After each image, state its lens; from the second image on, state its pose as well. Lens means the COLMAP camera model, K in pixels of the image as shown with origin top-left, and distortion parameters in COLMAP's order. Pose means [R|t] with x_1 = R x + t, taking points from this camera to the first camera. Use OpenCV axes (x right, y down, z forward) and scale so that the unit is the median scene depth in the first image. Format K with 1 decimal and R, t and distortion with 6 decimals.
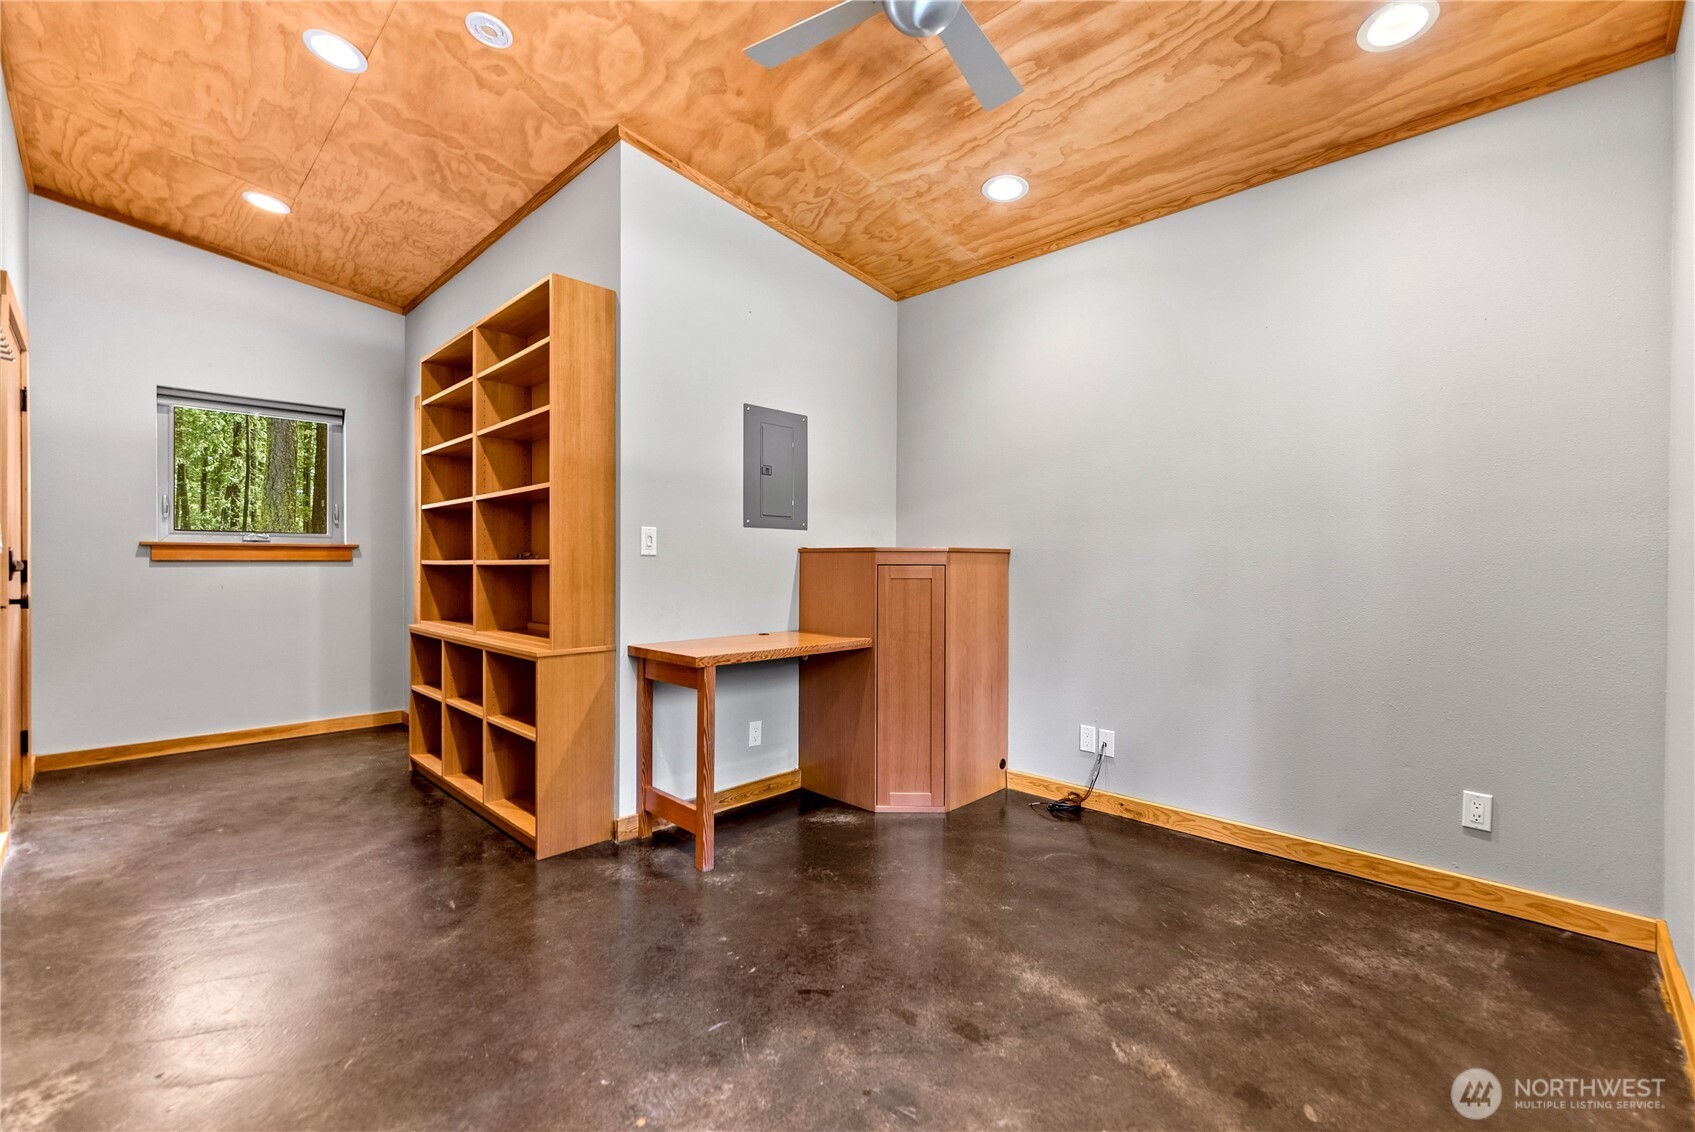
lens RADIAL K [[702.3, 0, 831.4], [0, 702.3, 564.4], [0, 0, 1]] dist [0.004126, -0.000487]
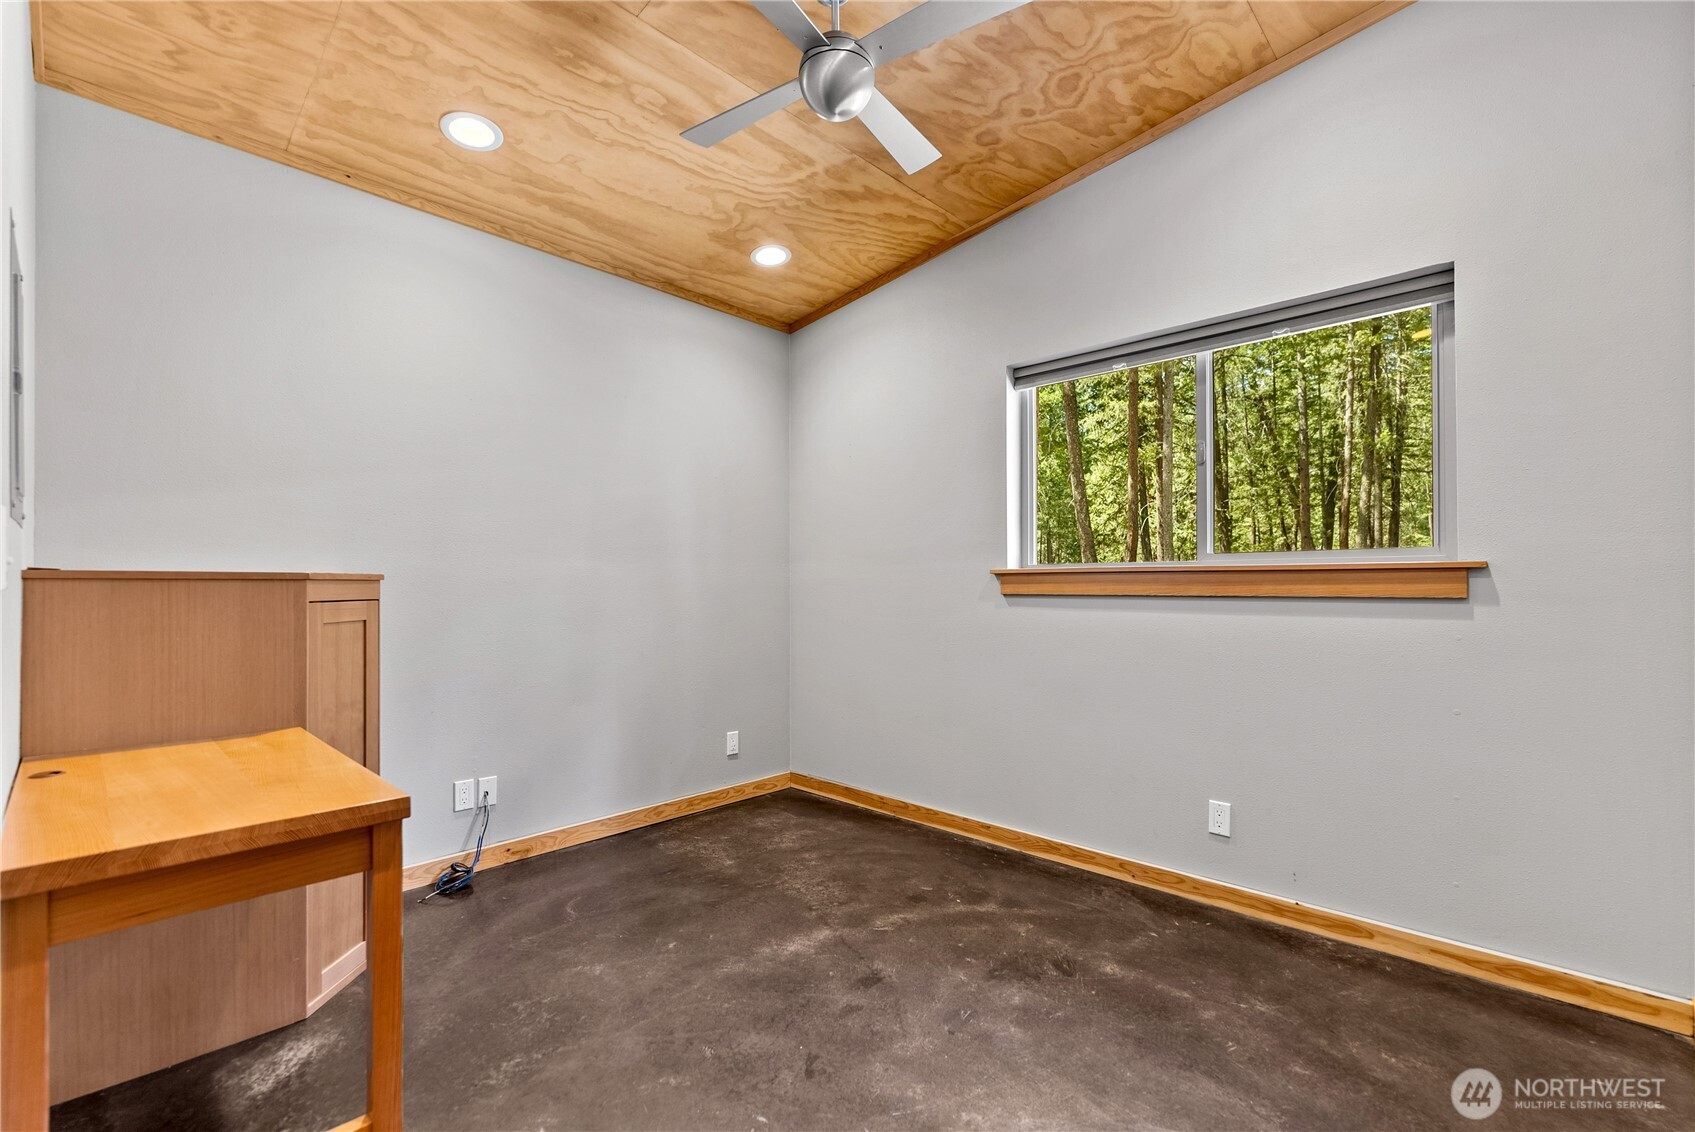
lens RADIAL K [[764.2, 0, 810.6], [0, 764.2, 581.3], [0, 0, 1]] dist [-0.006635, 0.002309]
pose [[-0.004988, 0.001432, 0.999987, -0.806706], [0.006294, 0.999979, -0.001401, -0.018046], [-0.999968, 0.006287, -0.004997, 0.793024]]
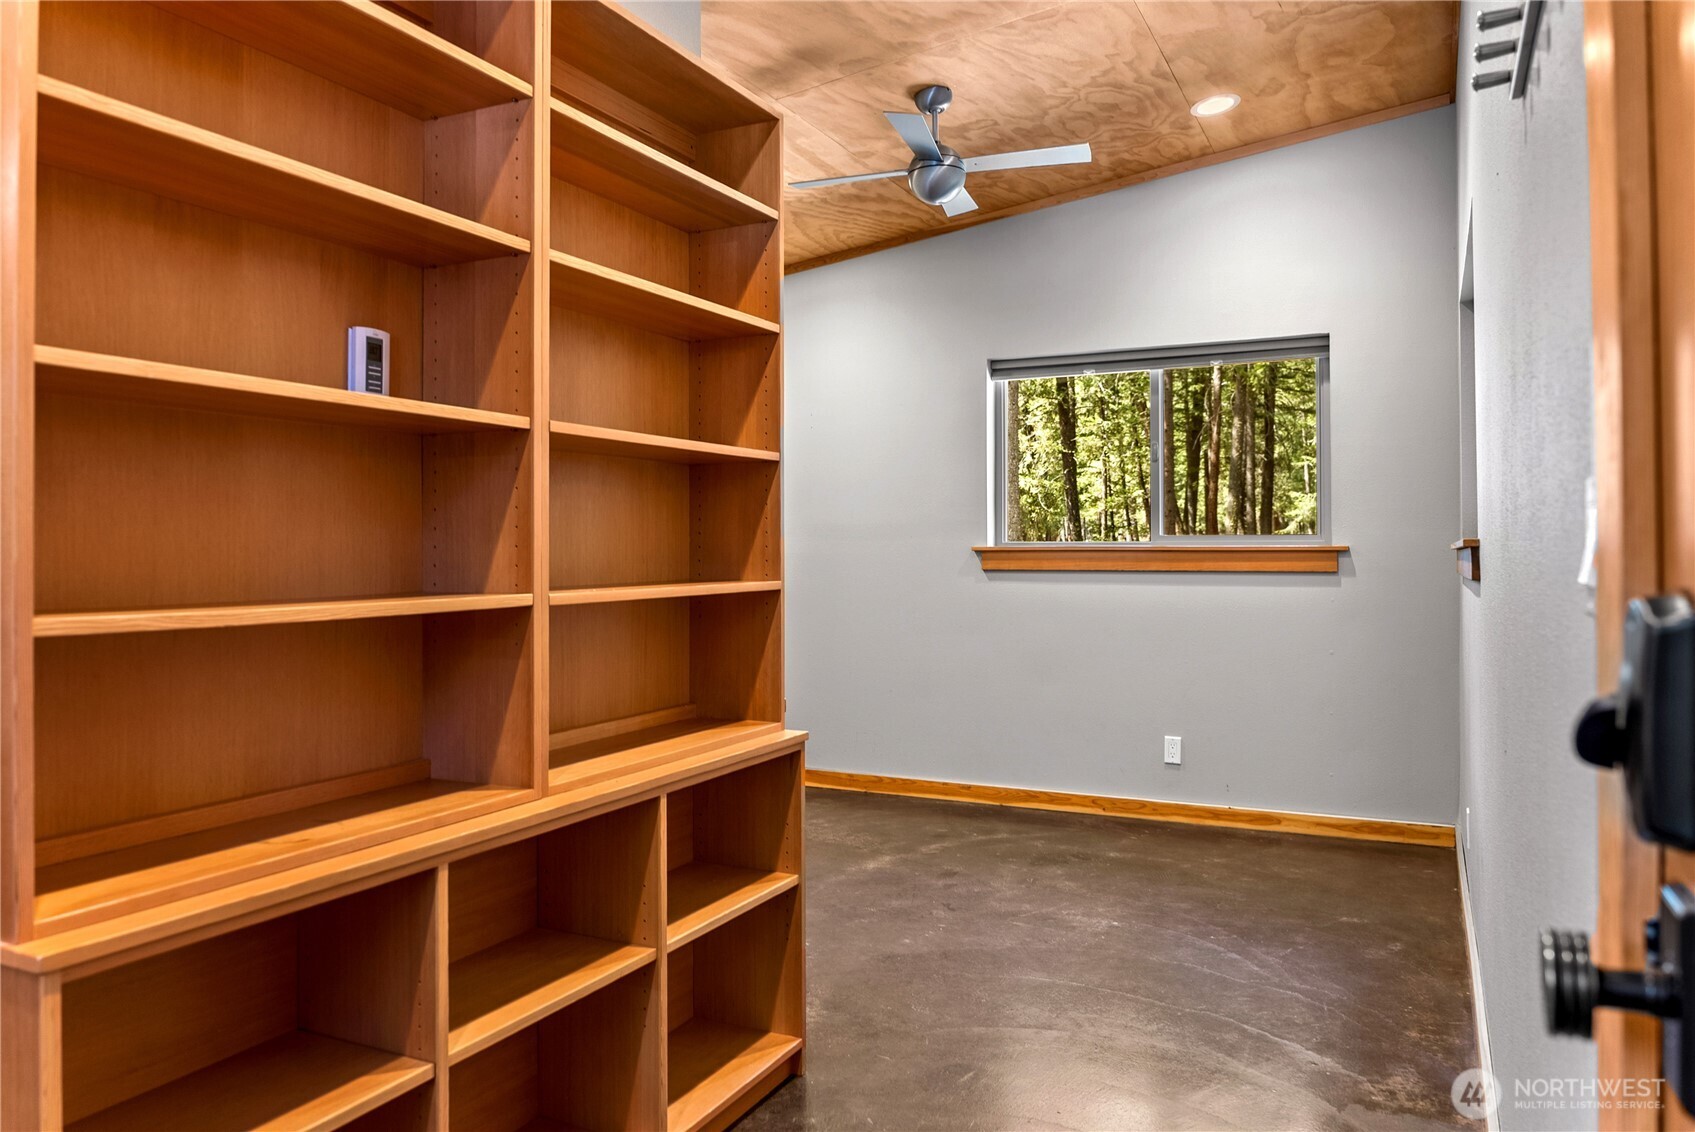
lens RADIAL K [[1170.0, 0, 839.5], [0, 1170.0, 536.7], [0, 0, 1]] dist [-0.010235, -0.005349]
pose [[-0.302947, 0.009646, 0.952959, -1.584008], [0.003548, 0.999953, -0.008994, -0.041318], [-0.953001, 0.000657, -0.302967, 1.451728]]
